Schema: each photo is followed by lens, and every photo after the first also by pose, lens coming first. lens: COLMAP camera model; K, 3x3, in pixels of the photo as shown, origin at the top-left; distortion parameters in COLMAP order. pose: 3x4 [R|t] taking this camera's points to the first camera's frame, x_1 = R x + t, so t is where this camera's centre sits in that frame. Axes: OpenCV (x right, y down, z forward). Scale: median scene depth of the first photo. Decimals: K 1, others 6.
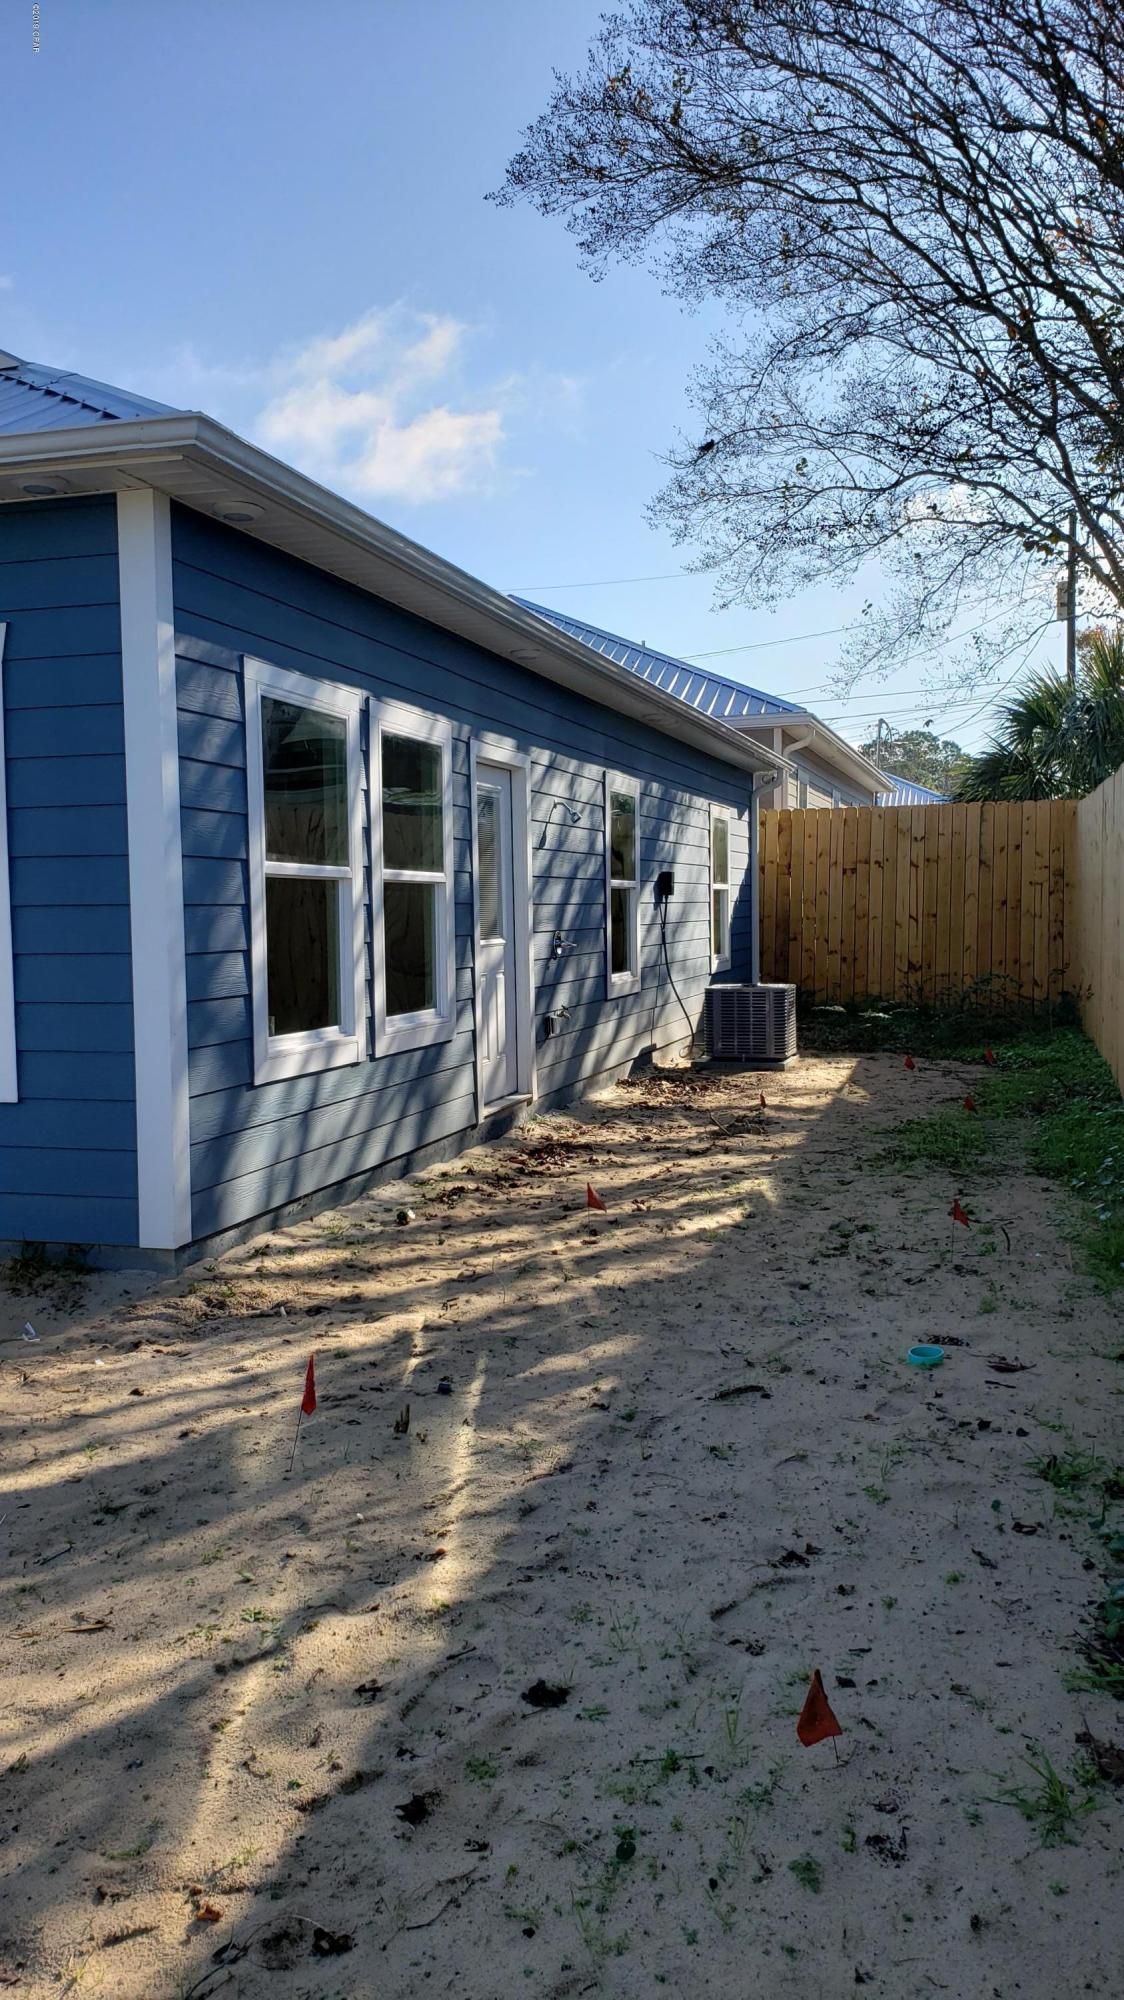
lens RADIAL K [[1551.0, 0, 550.2], [0, 1551.0, 1007.2], [0, 0, 1]] dist [0.074629, -0.090768]
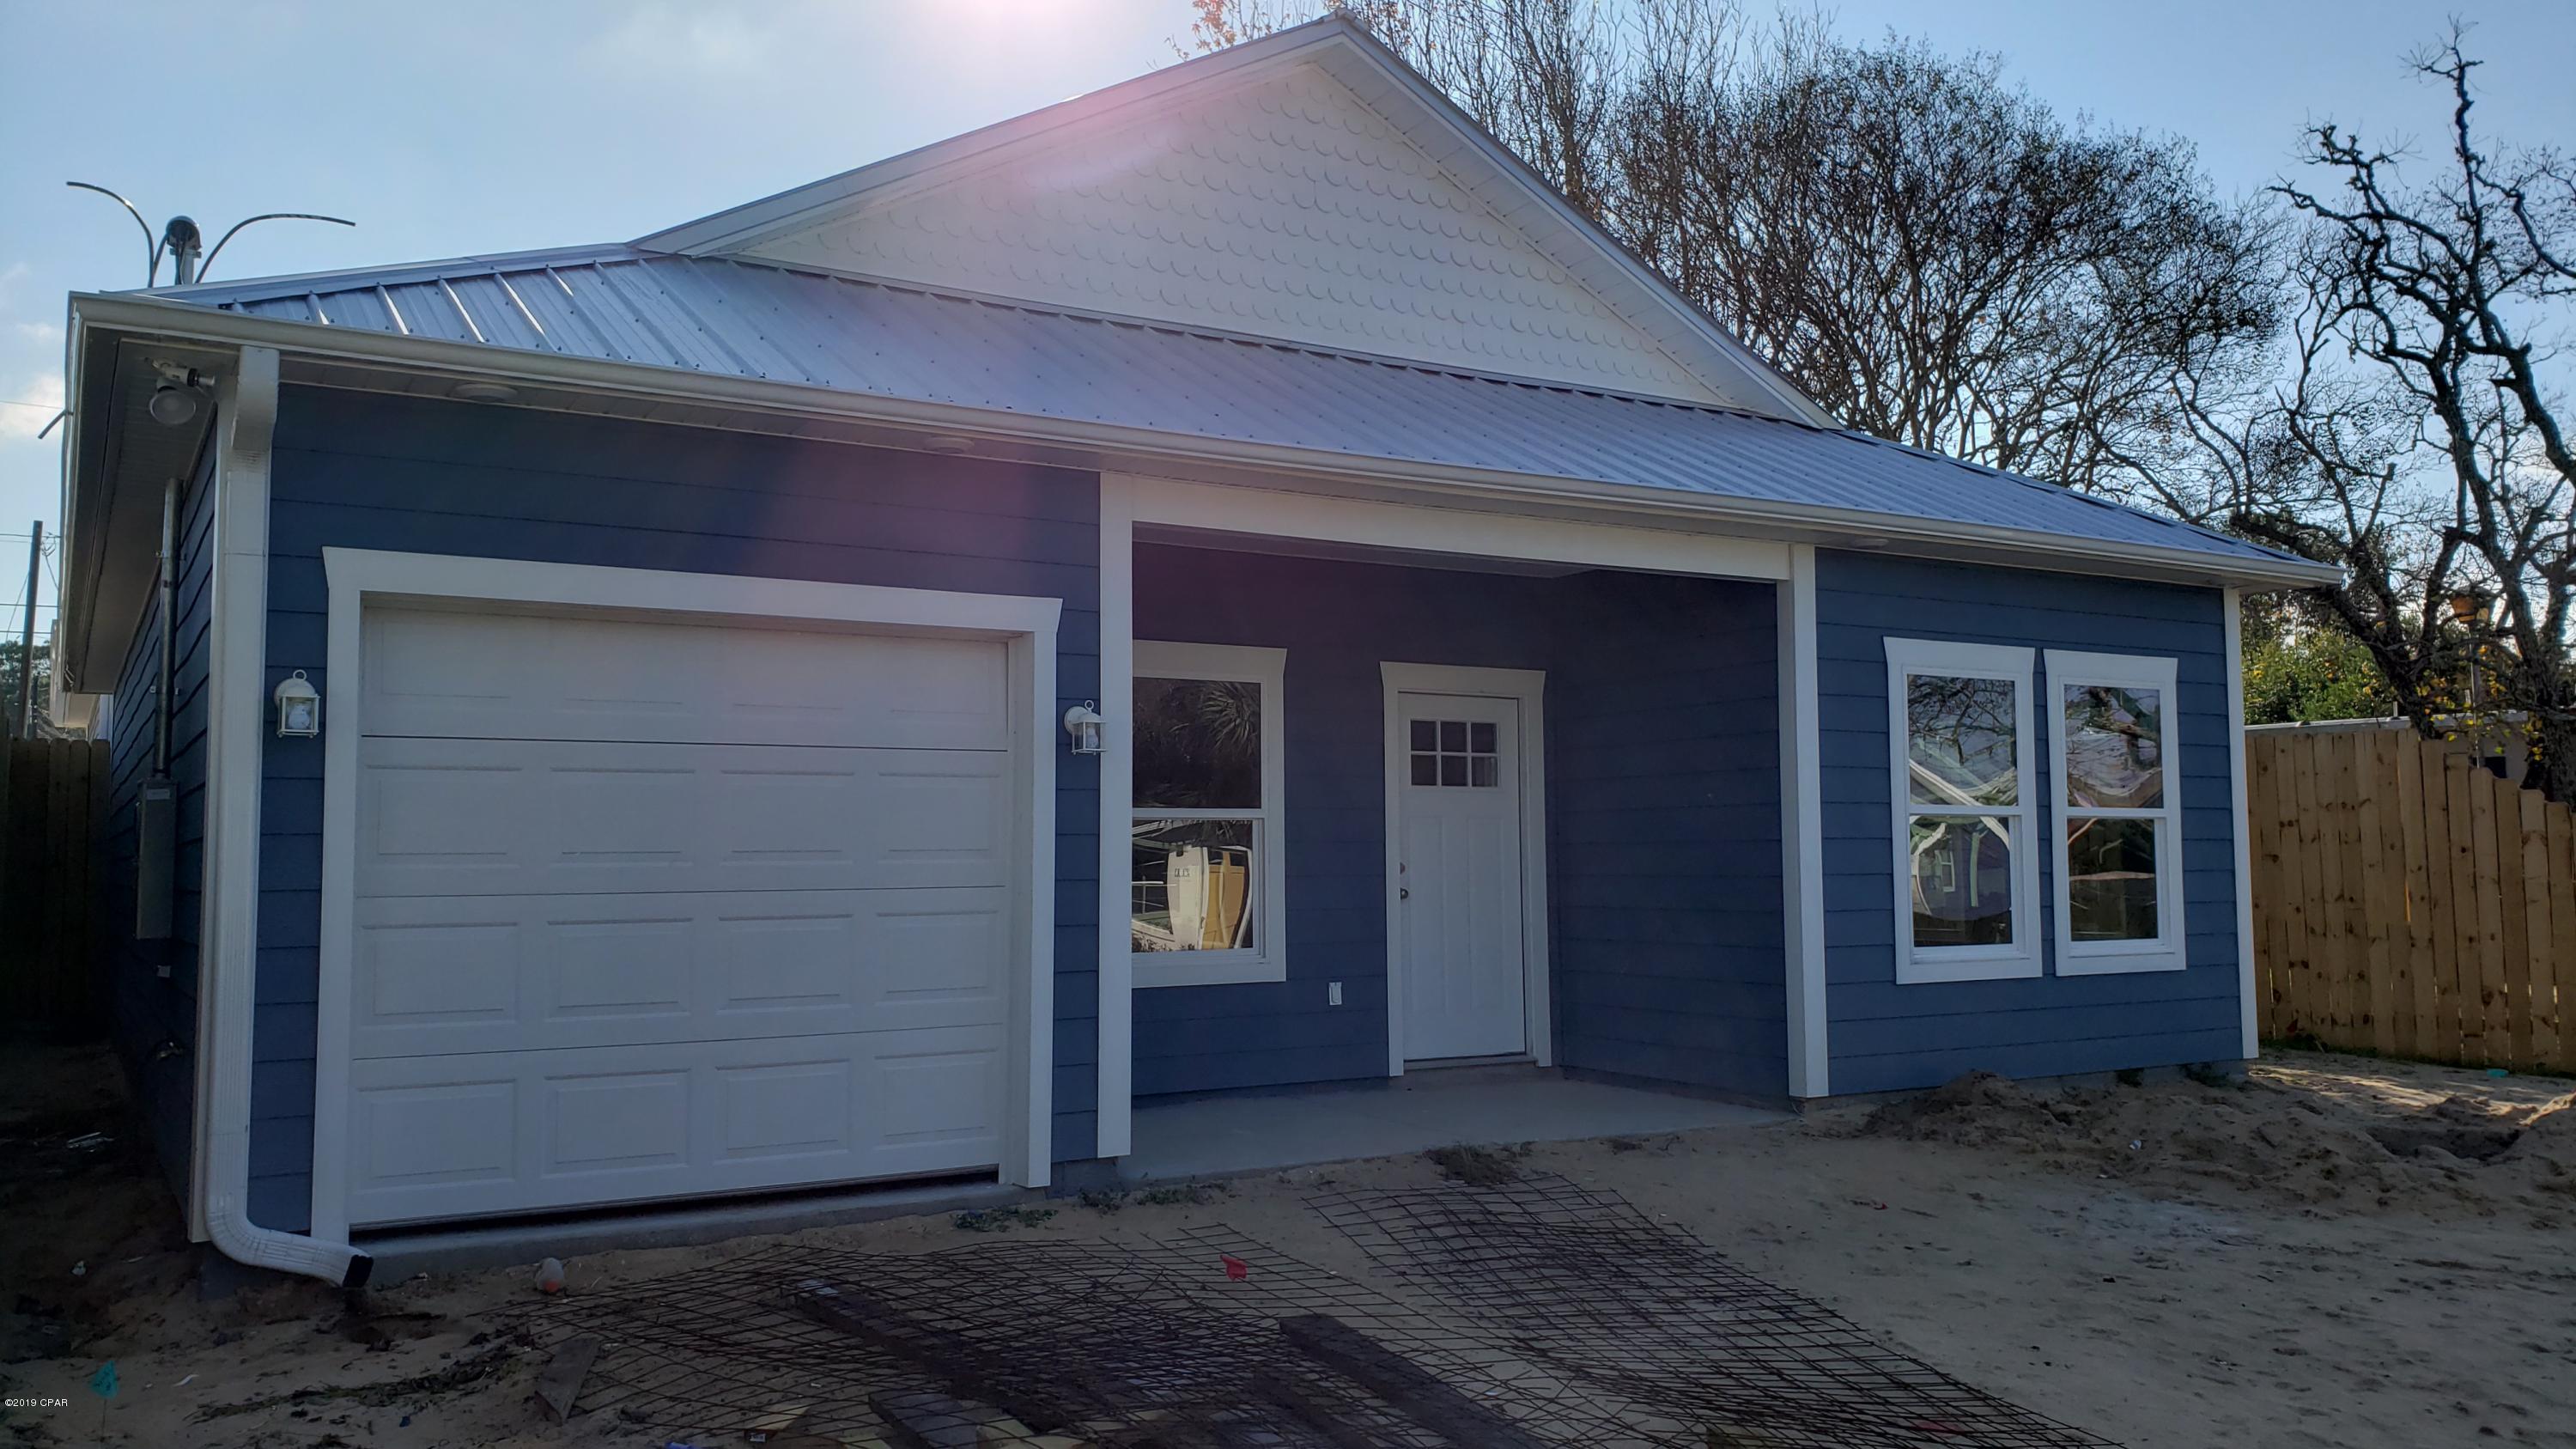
lens RADIAL K [[1998.0, 0, 1282.1], [0, 1998.0, 710.0], [0, 0, 1]] dist [0.074629, -0.090768]
pose [[0.672078, 0.070031, 0.737161, -1.481711], [0.044326, 0.989928, -0.134456, 0.022629], [-0.739153, 0.123040, 0.662204, 0.205096]]
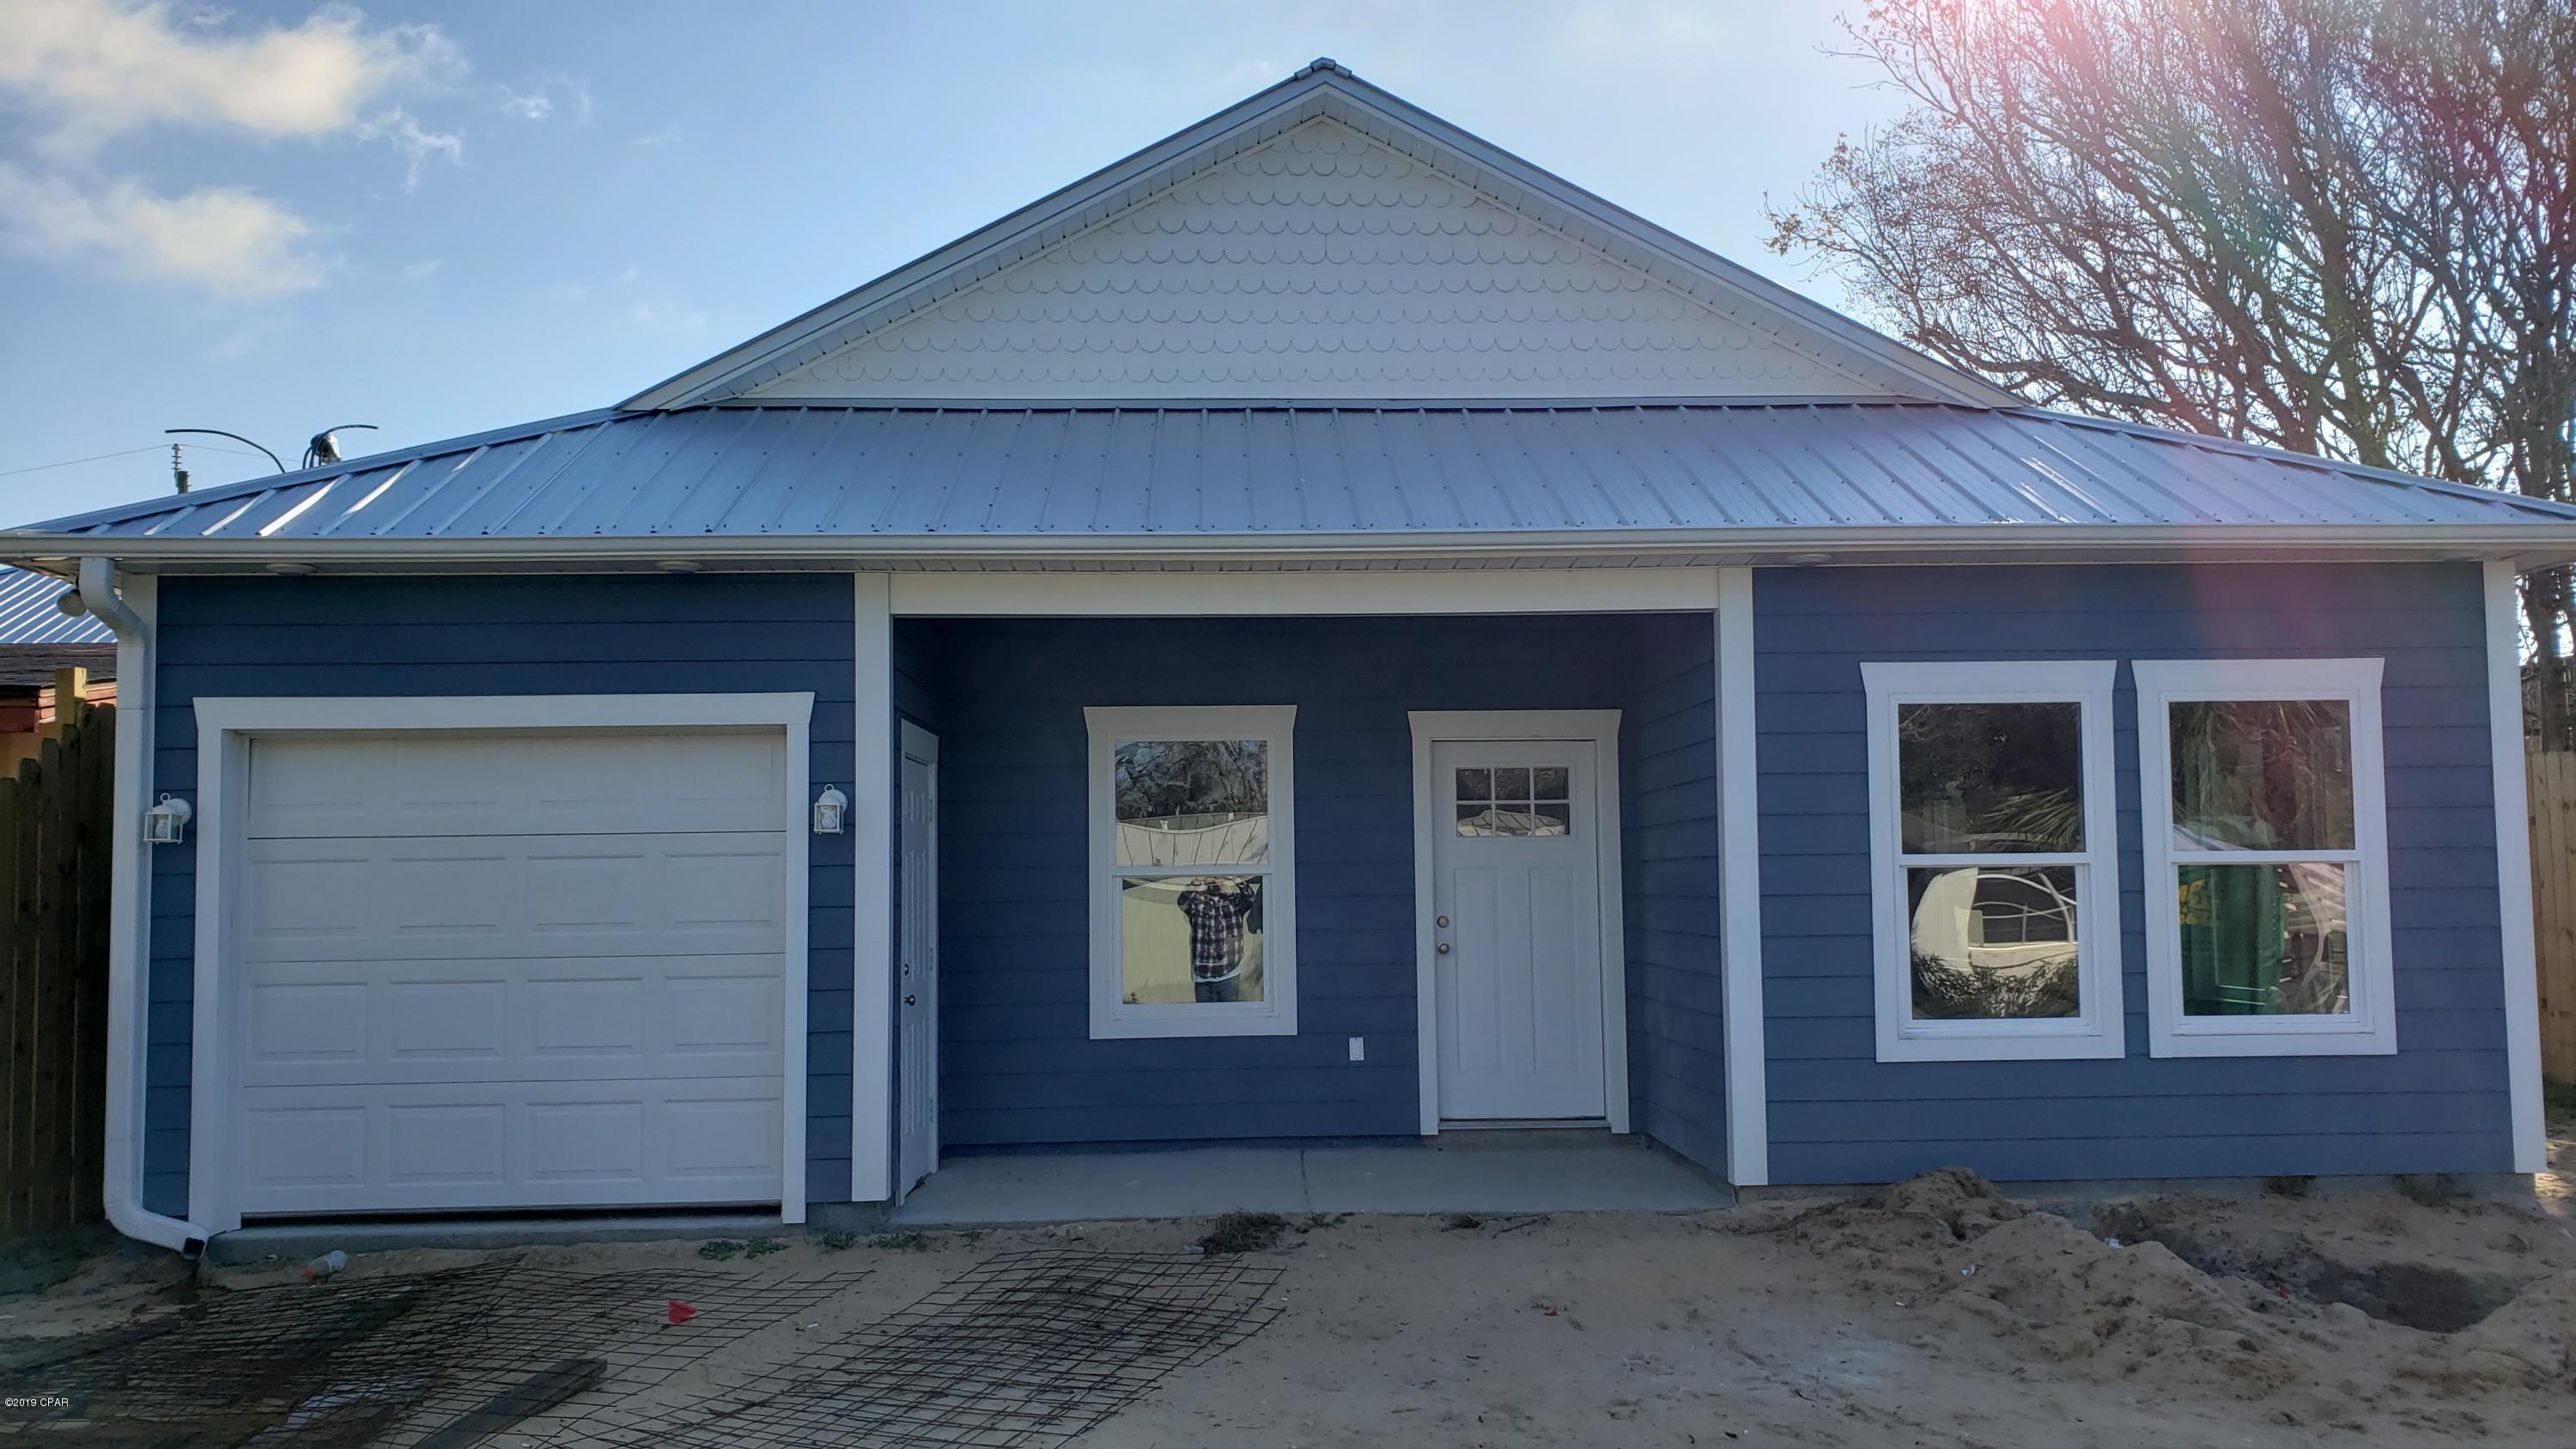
lens RADIAL K [[1998.0, 0, 1283.6], [0, 1998.0, 742.2], [0, 0, 1]] dist [0.074629, -0.090768]
pose [[0.944859, 0.028609, 0.326225, -1.023956], [0.018275, 0.990018, -0.139753, 0.016103], [-0.326967, 0.138008, 0.934904, -0.115968]]
